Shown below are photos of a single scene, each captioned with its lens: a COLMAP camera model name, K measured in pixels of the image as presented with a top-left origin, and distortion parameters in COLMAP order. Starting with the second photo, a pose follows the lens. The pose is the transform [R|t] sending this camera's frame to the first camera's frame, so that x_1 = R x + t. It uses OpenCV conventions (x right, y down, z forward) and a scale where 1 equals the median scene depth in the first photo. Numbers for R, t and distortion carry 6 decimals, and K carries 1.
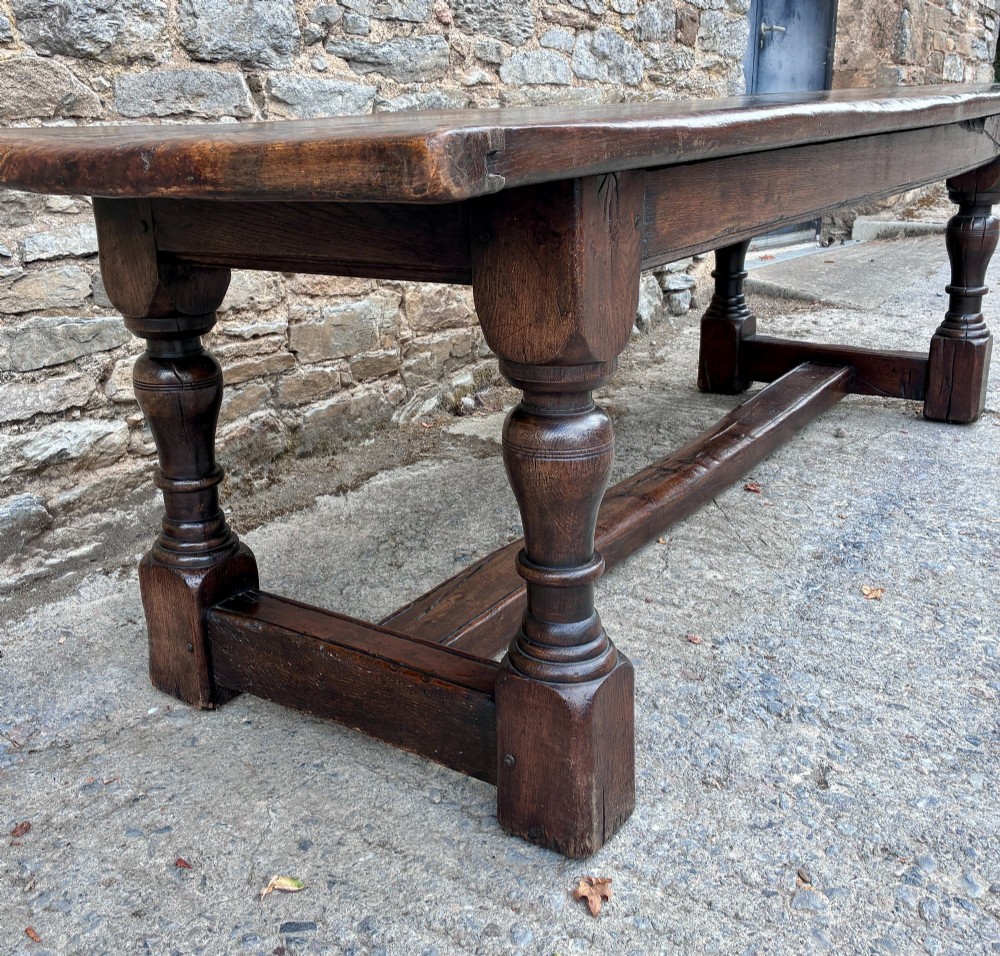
lens RADIAL K [[1088.4, 0, 460.9], [0, 1088.4, 437.8], [0, 0, 1]] dist [0.023636, 0.000000]
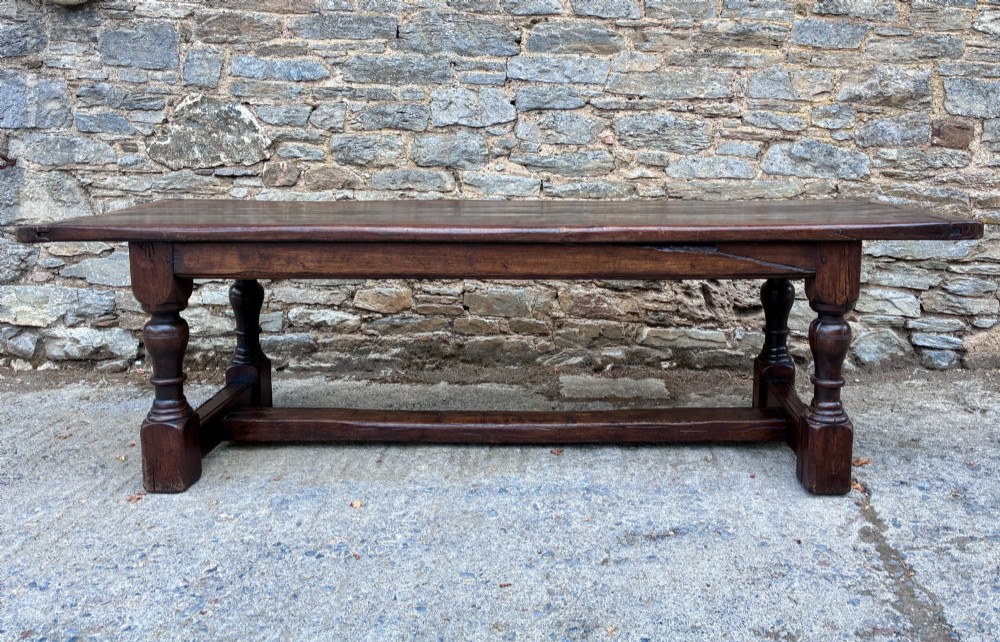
lens RADIAL K [[833.3, 0, 551.3], [0, 833.3, 233.7], [0, 0, 1]] dist [0.051141, -0.043778]
pose [[0.567695, 0.137137, -0.811736, 1.230052], [-0.258136, 0.965953, -0.017339, -0.239298], [0.781721, 0.219382, 0.583767, 0.238833]]
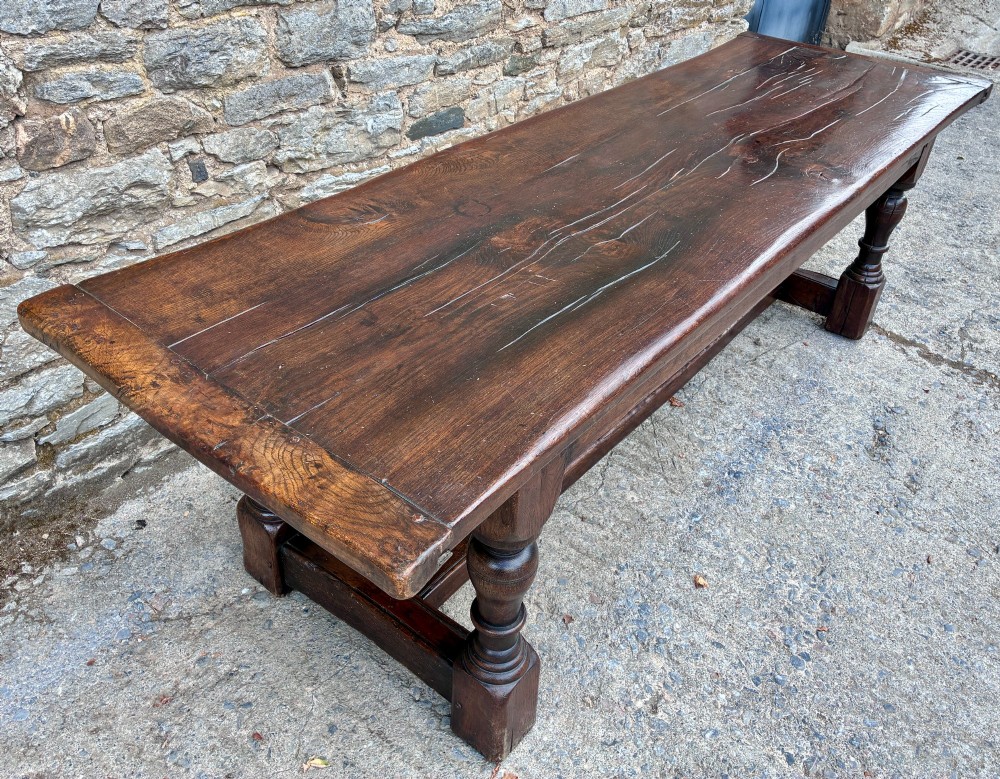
lens RADIAL K [[864.4, 0, 517.5], [0, 864.4, 349.7], [0, 0, 1]] dist [0.021267, 0.004630]
pose [[0.994803, 0.099188, 0.022976, 0.027486], [-0.101605, 0.952703, 0.286415, -0.329899], [0.006519, -0.287261, 0.957830, -0.051675]]
